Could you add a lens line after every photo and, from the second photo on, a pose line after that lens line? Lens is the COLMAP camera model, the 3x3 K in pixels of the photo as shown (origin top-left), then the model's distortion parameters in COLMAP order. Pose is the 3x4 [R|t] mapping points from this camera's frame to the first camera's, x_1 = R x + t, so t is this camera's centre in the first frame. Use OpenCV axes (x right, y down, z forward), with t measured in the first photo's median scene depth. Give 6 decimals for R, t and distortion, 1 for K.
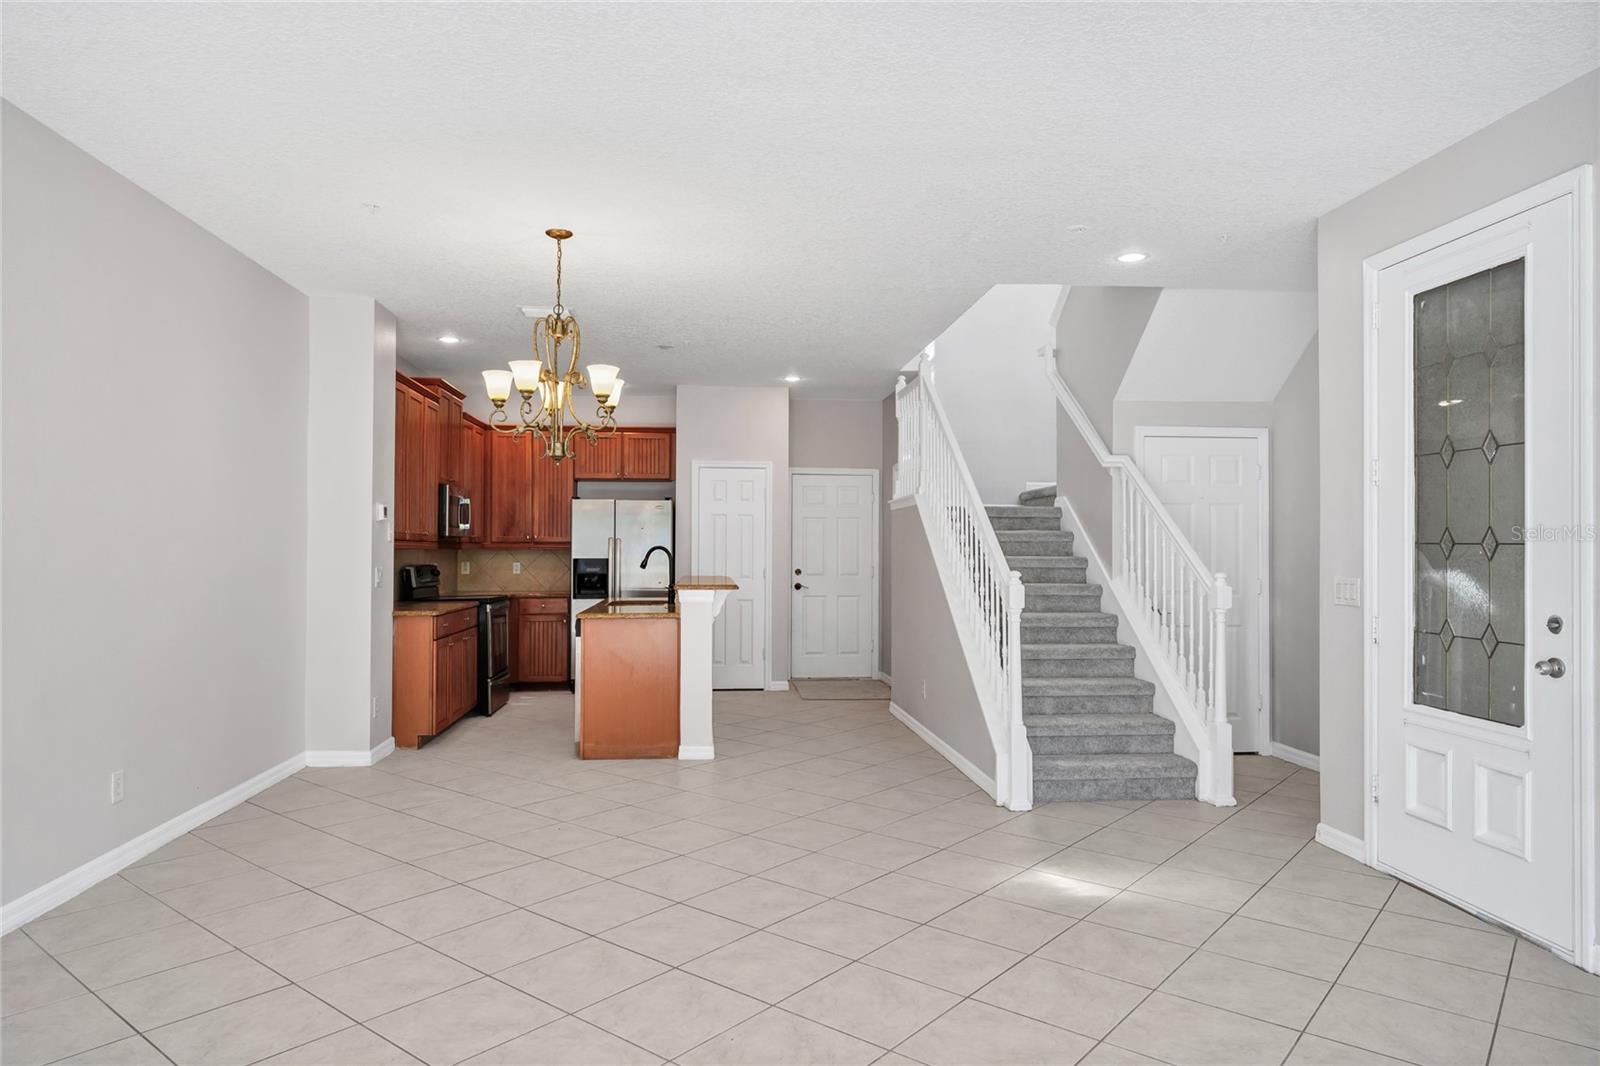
lens RADIAL K [[989.0, 0, 798.7], [0, 989.0, 543.3], [0, 0, 1]] dist [-0.009148, 0.005251]
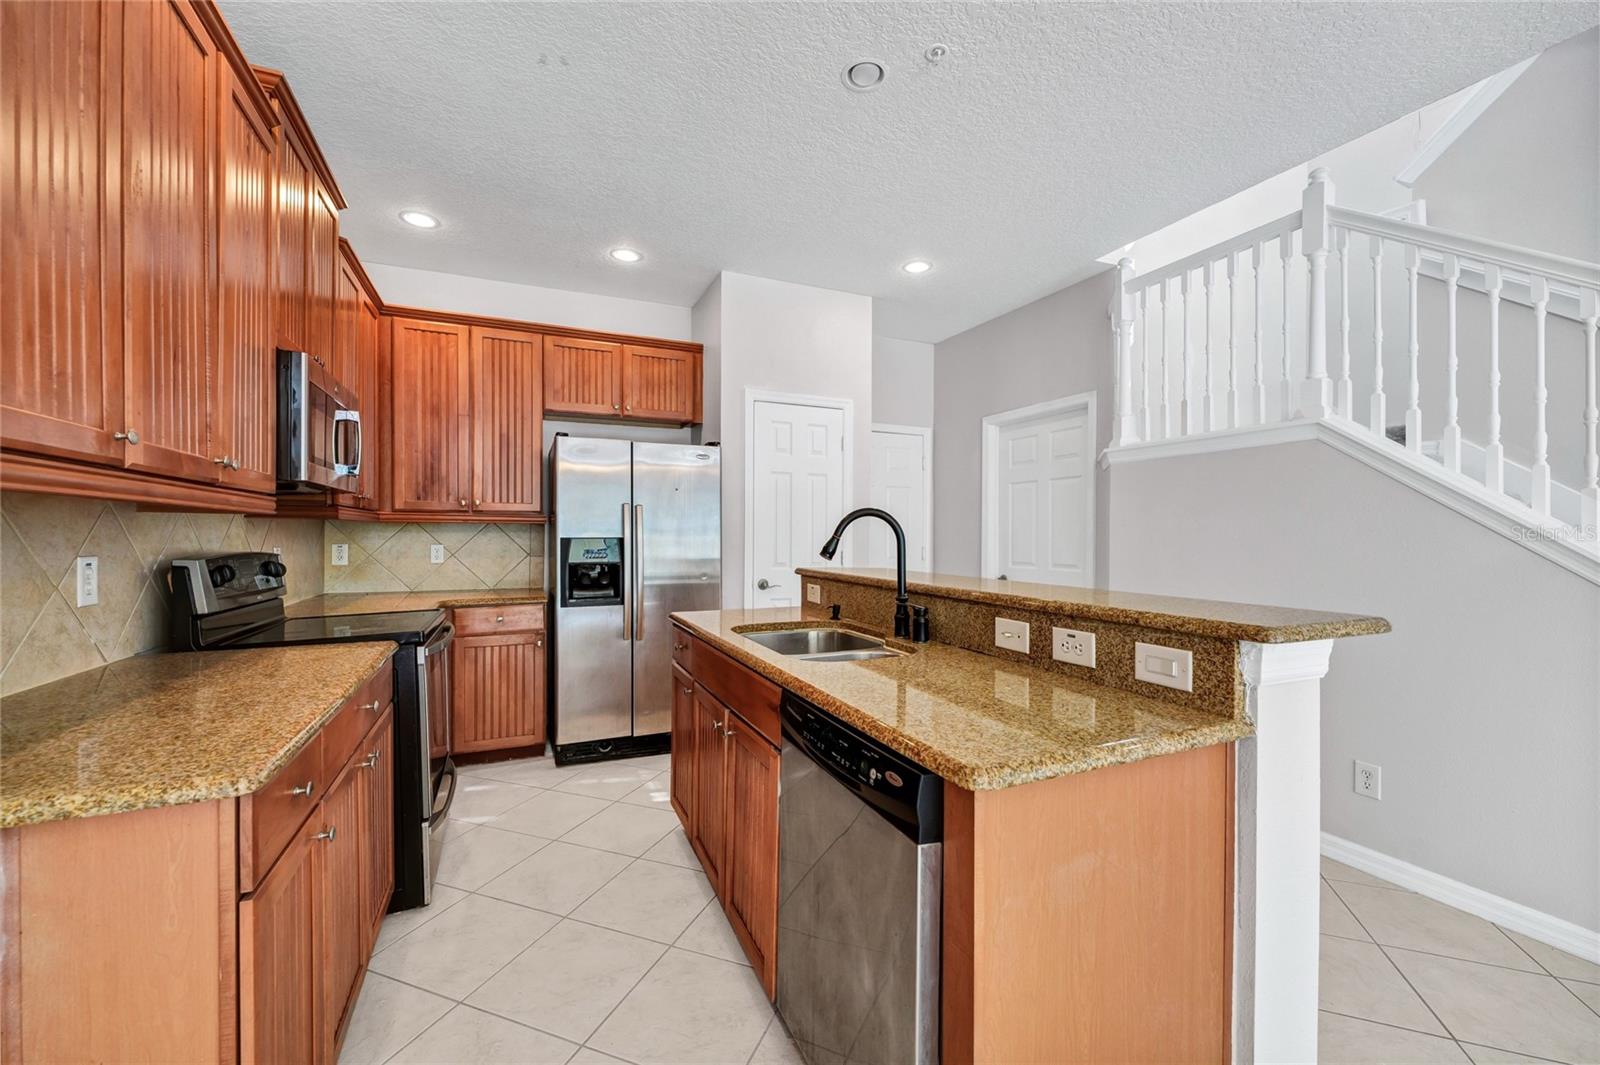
lens RADIAL K [[642.6, 0, 797.9], [0, 642.6, 543.6], [0, 0, 1]] dist [-0.003720, -0.000669]
pose [[0.950382, -0.002981, 0.311072, -0.256810], [-0.003821, 0.999767, 0.021255, 0.012178], [-0.311063, -0.021389, 0.950149, 0.719873]]
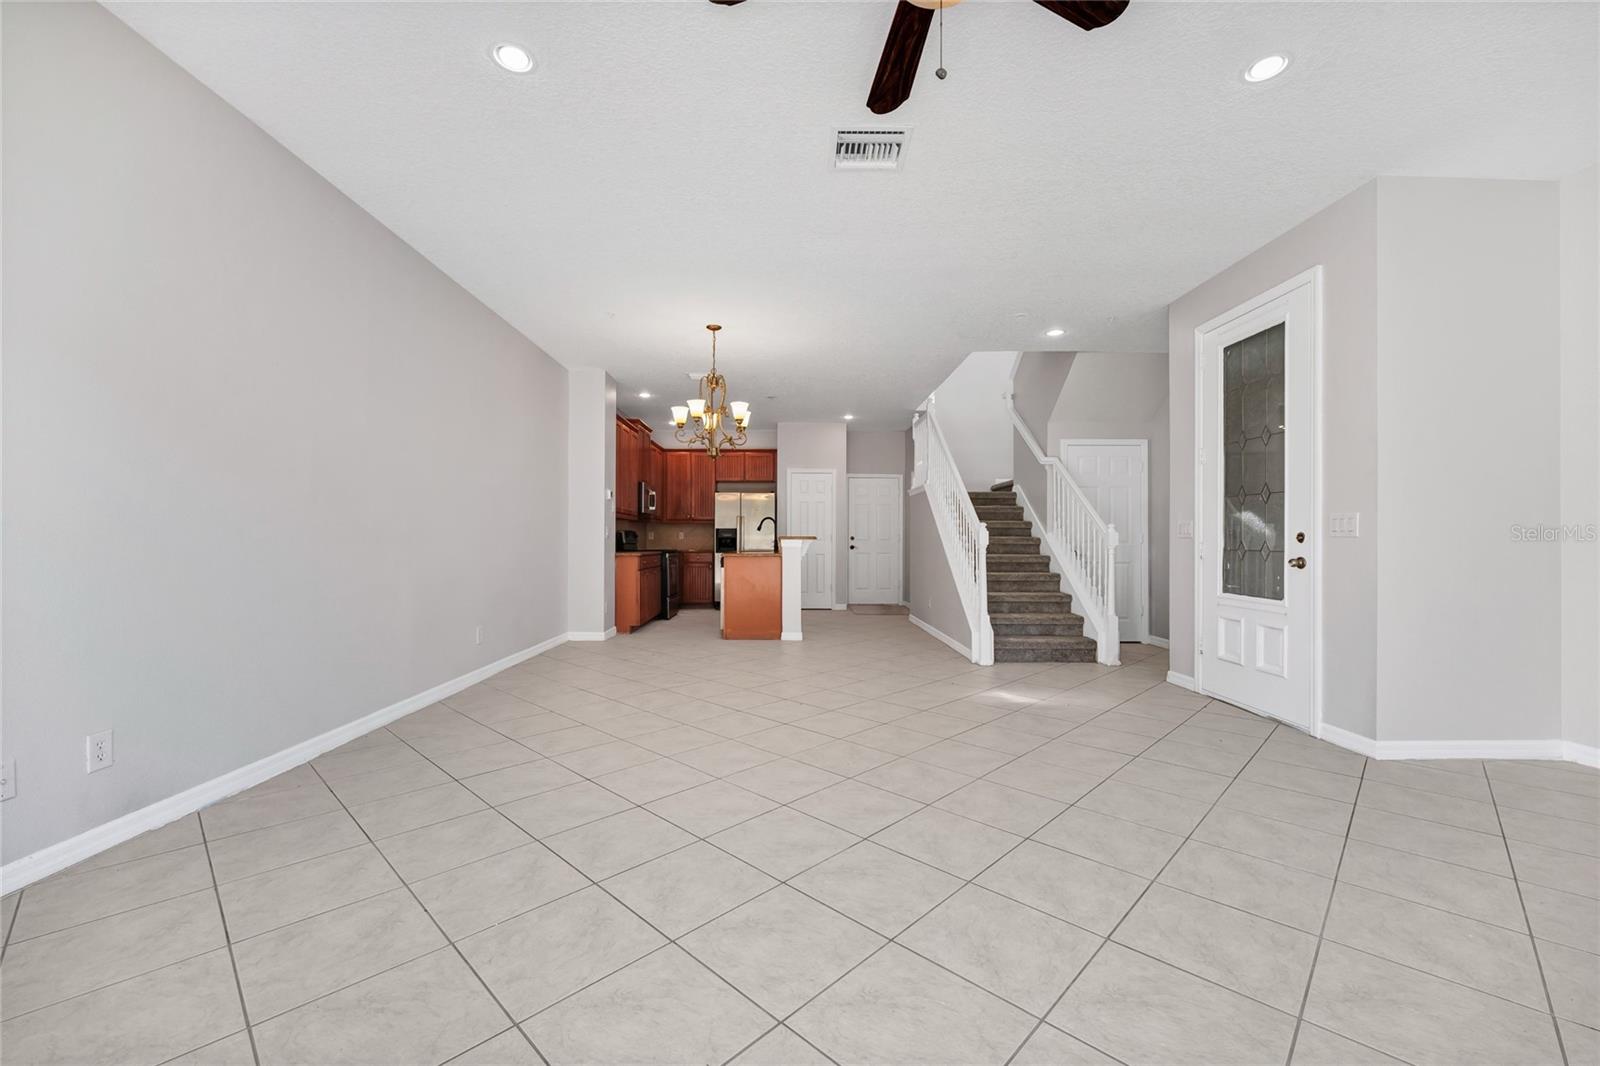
lens RADIAL K [[643.1, 0, 797.9], [0, 643.1, 537.8], [0, 0, 1]] dist [-0.011332, 0.001887]
pose [[0.996380, -0.002851, -0.084963, -0.000001], [0.003181, 0.999988, 0.003743, 0.032919], [0.084952, -0.004000, 0.996377, -0.072176]]
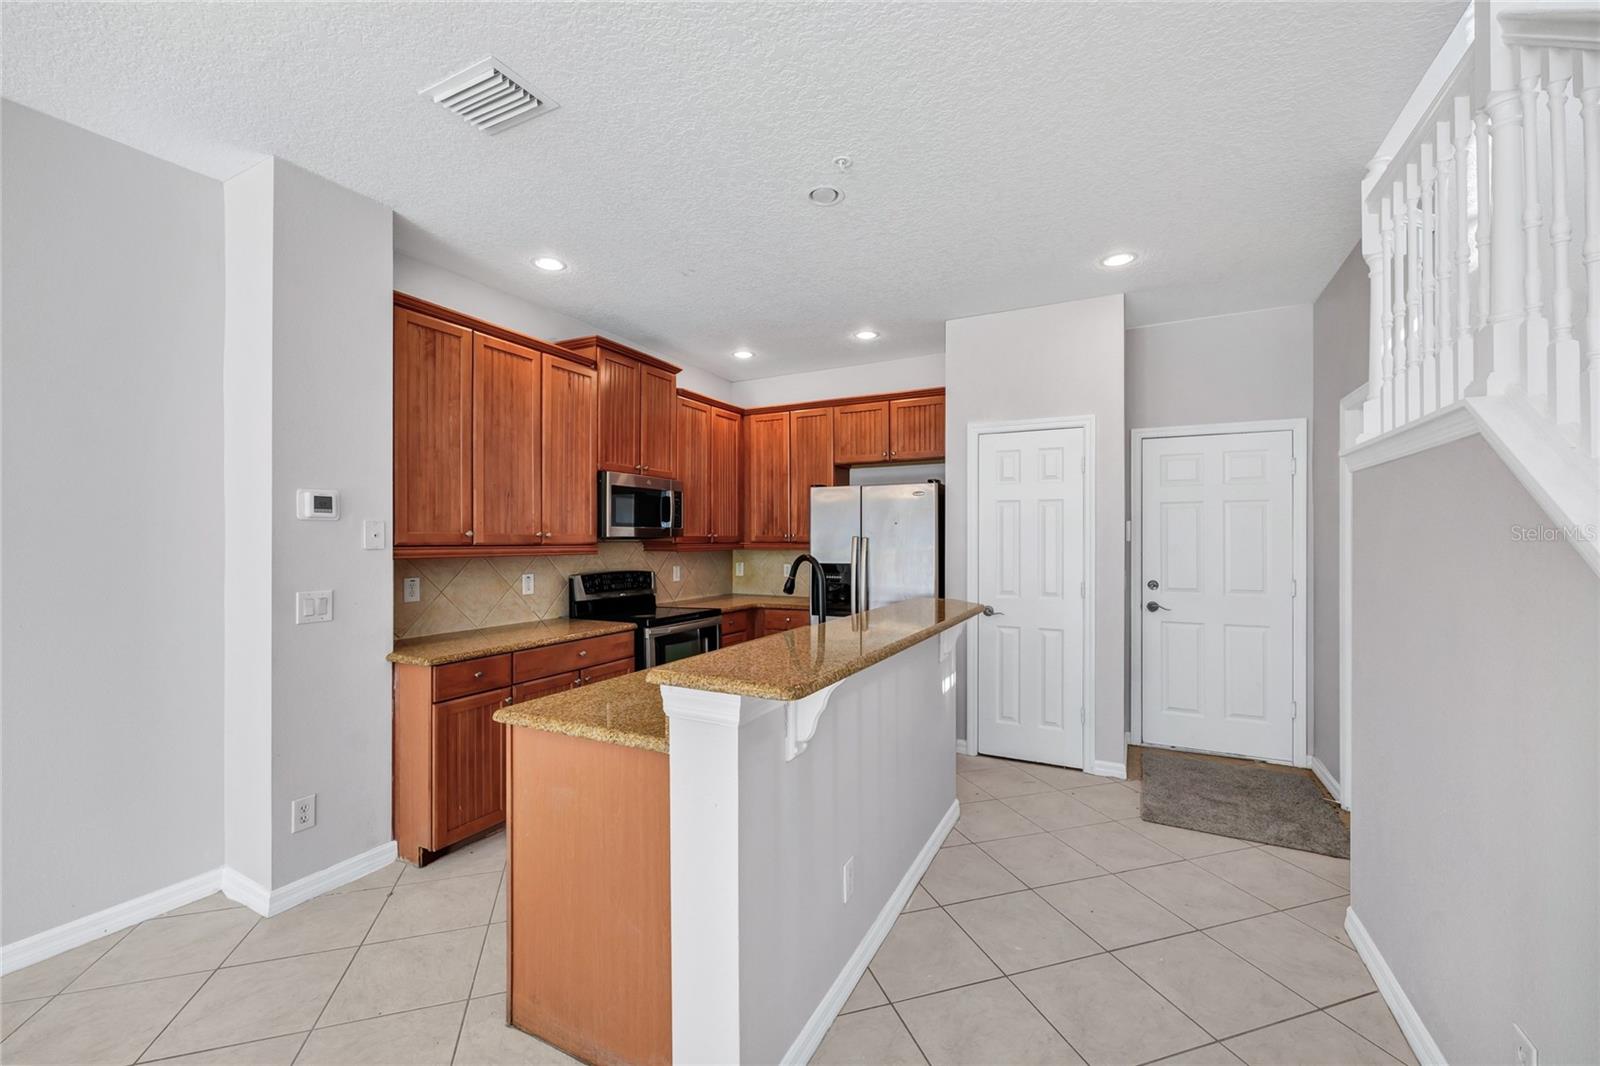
lens RADIAL K [[643.1, 0, 787.9], [0, 643.1, 535.7], [0, 0, 1]] dist [-0.011332, 0.001887]
pose [[0.831009, -0.005275, -0.556234, 0.047480], [0.006674, 0.999978, 0.000489, -0.007873], [0.556219, -0.004119, 0.831025, 0.683631]]
